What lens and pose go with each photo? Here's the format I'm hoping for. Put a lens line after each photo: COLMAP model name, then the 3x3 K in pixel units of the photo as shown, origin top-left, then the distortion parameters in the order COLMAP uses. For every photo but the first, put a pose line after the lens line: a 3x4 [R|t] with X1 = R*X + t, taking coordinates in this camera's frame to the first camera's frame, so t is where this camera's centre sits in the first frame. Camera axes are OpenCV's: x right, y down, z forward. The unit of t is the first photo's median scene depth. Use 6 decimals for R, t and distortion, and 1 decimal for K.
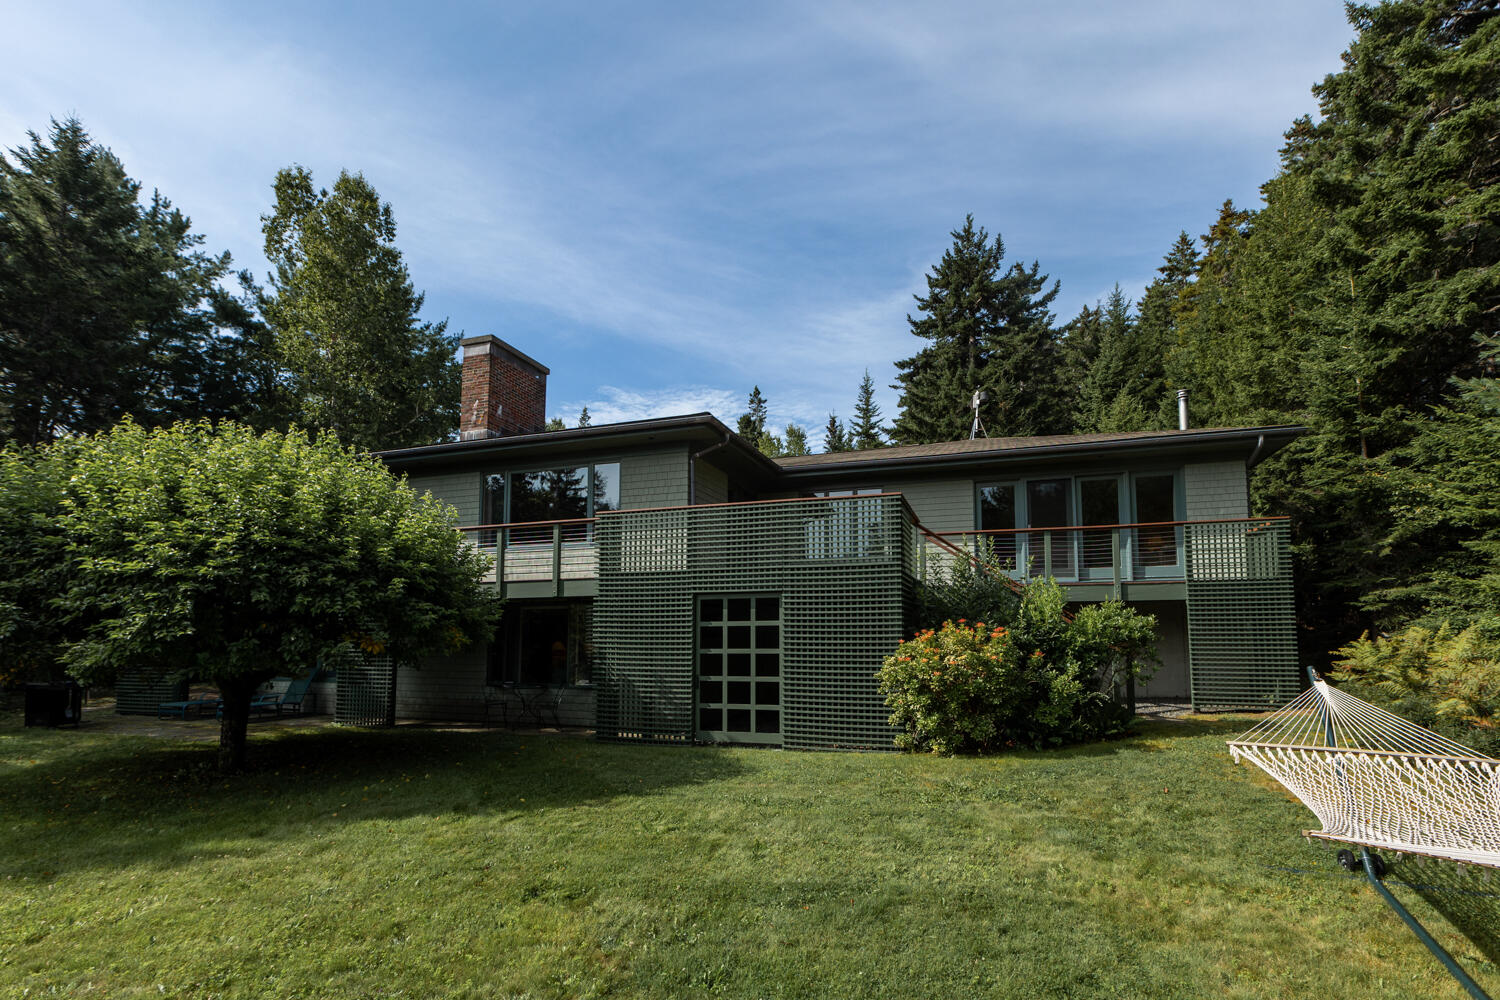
lens RADIAL K [[672.2, 0, 762.7], [0, 672.2, 504.3], [0, 0, 1]] dist [0.000951, 0.000480]
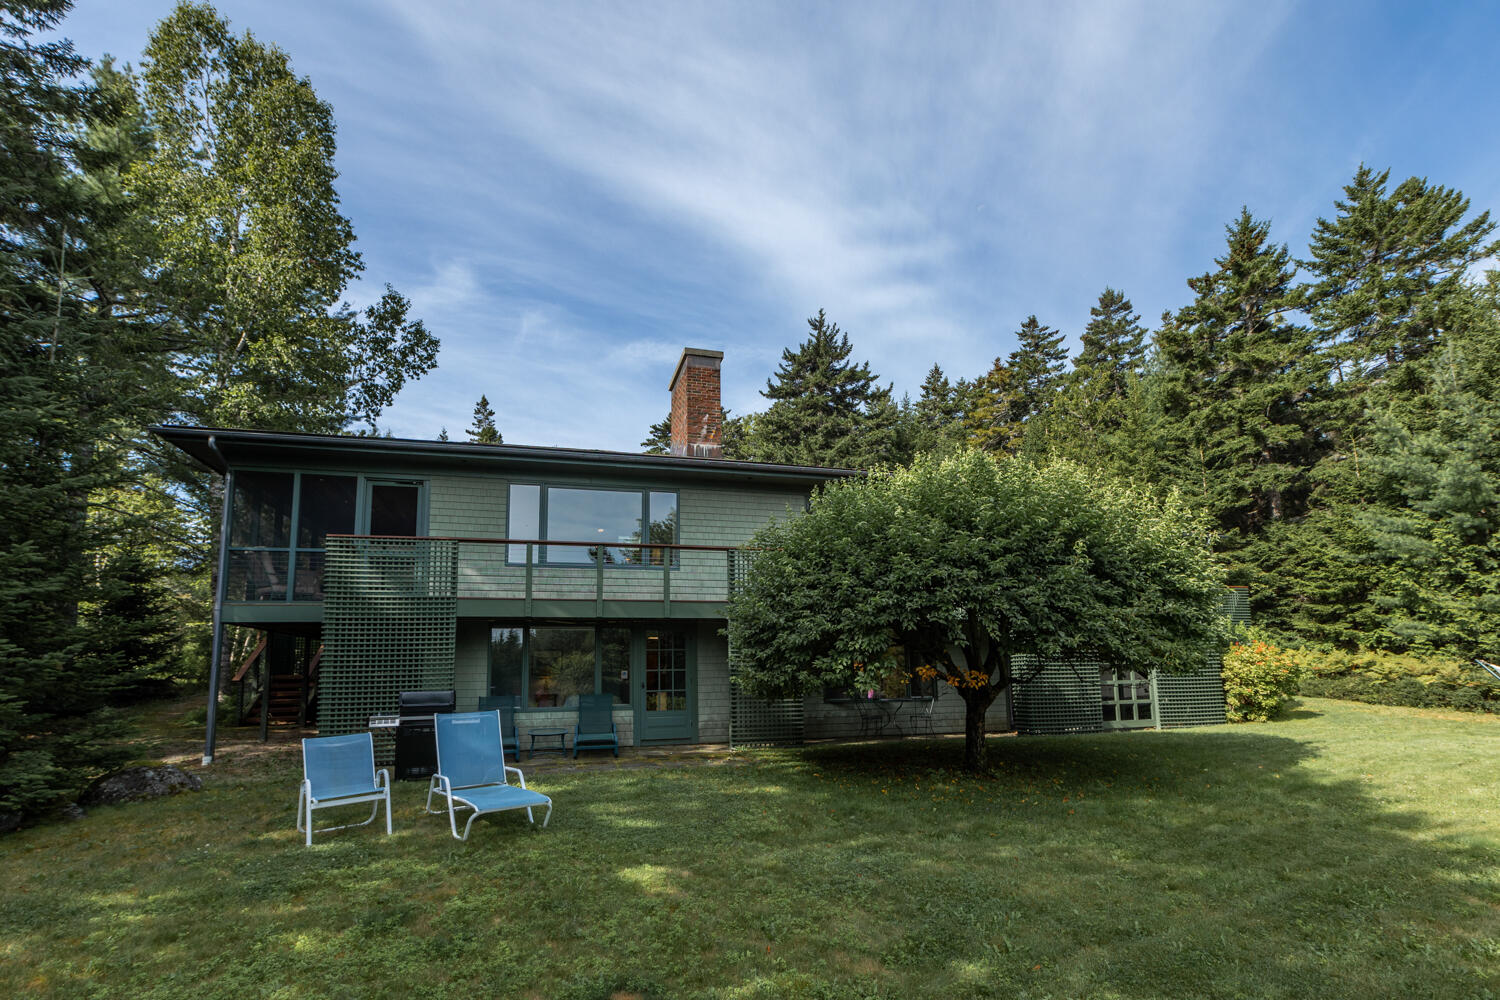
lens RADIAL K [[672.2, 0, 753.7], [0, 672.2, 509.2], [0, 0, 1]] dist [0.000951, 0.000480]
pose [[0.830587, 0.119157, 0.543992, -0.964983], [-0.095679, 0.992849, -0.071389, 0.049120], [-0.548608, 0.007246, 0.836048, 0.160581]]
